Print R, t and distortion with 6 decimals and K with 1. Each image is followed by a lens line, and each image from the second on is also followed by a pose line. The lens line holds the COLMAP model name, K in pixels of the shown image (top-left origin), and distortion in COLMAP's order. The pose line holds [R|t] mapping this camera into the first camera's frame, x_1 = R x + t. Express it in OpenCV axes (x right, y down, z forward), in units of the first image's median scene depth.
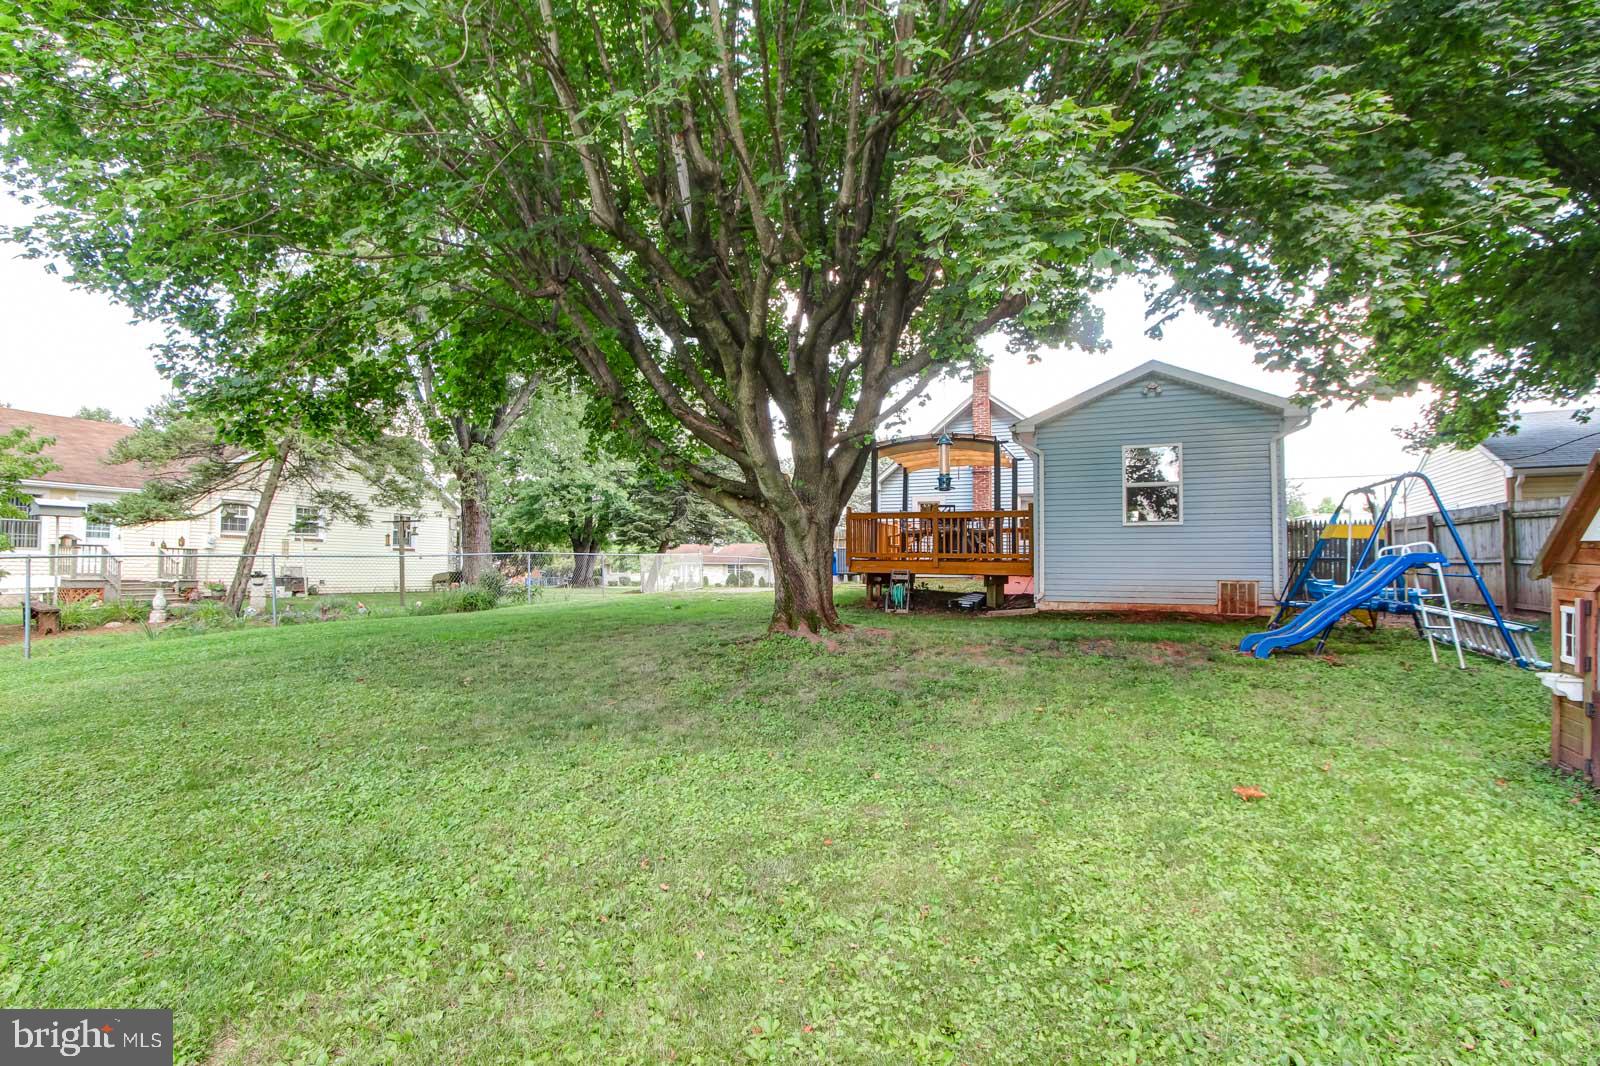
lens RADIAL K [[737.8, 0, 806.0], [0, 737.8, 534.2], [0, 0, 1]] dist [-0.004987, -0.000361]
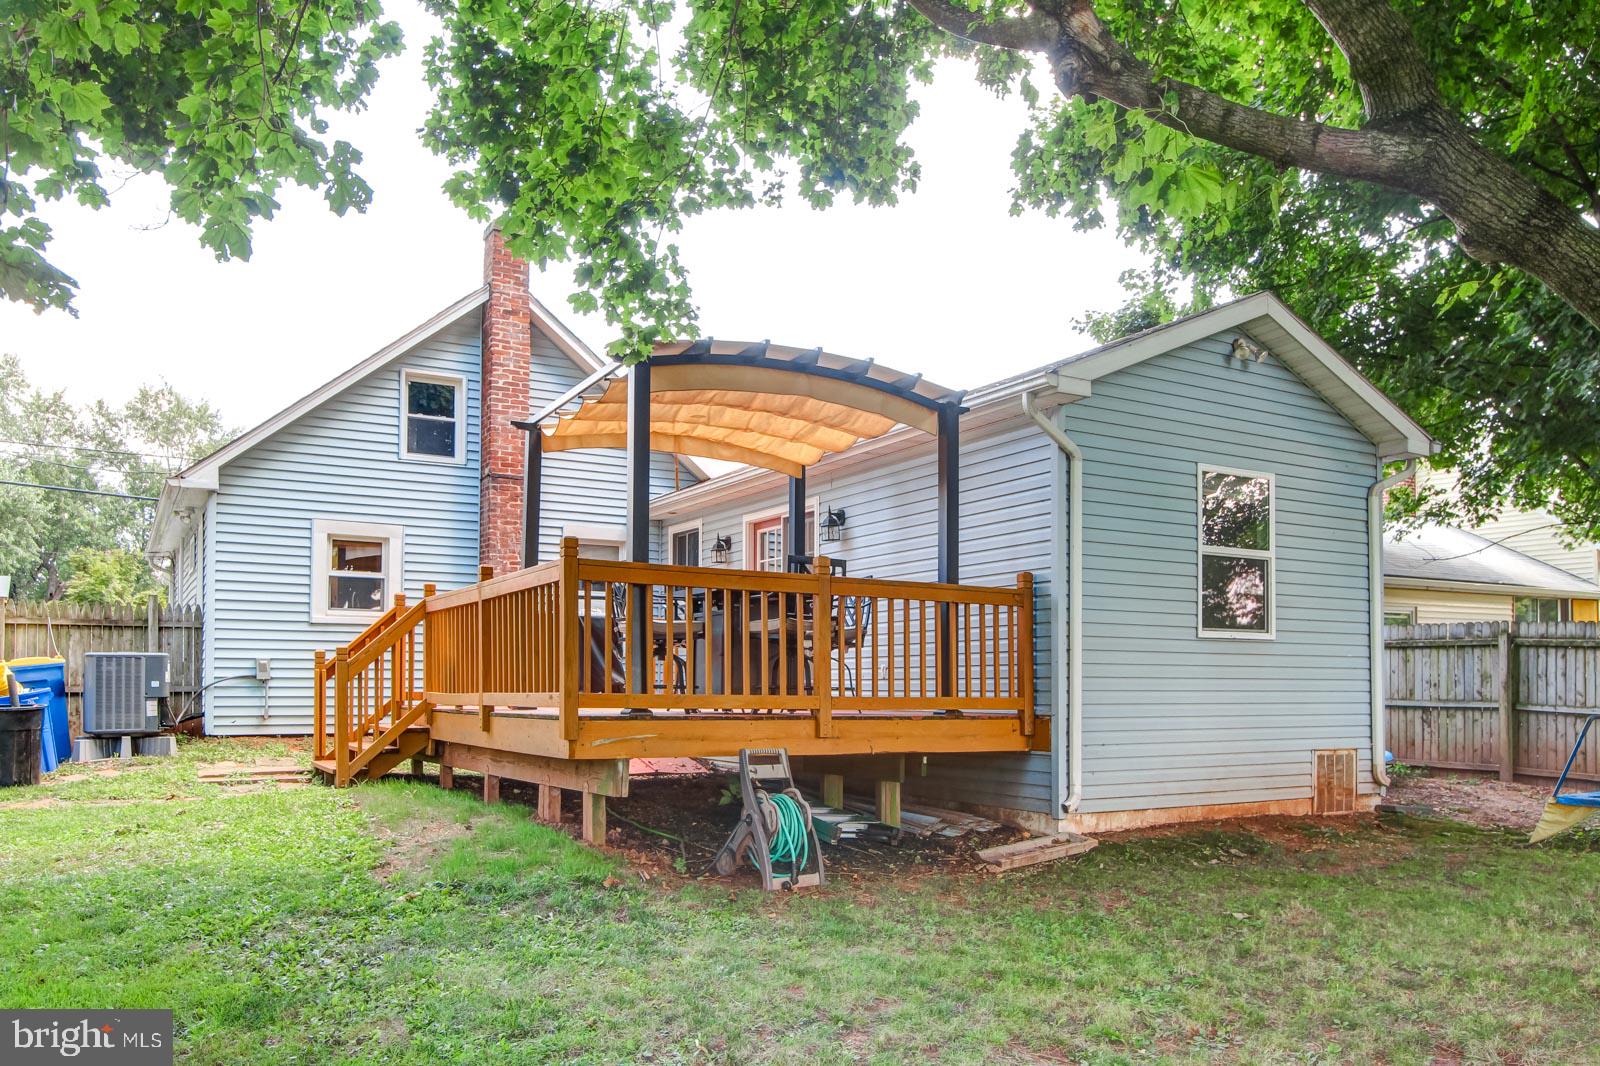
lens RADIAL K [[1152.3, 0, 796.6], [0, 1152.3, 597.7], [0, 0, 1]] dist [0.006774, 0.012120]
pose [[0.578412, 0.052333, 0.814064, -0.312030], [-0.037769, 0.998588, -0.037359, 0.000169], [-0.814870, -0.009138, 0.579572, 0.817829]]
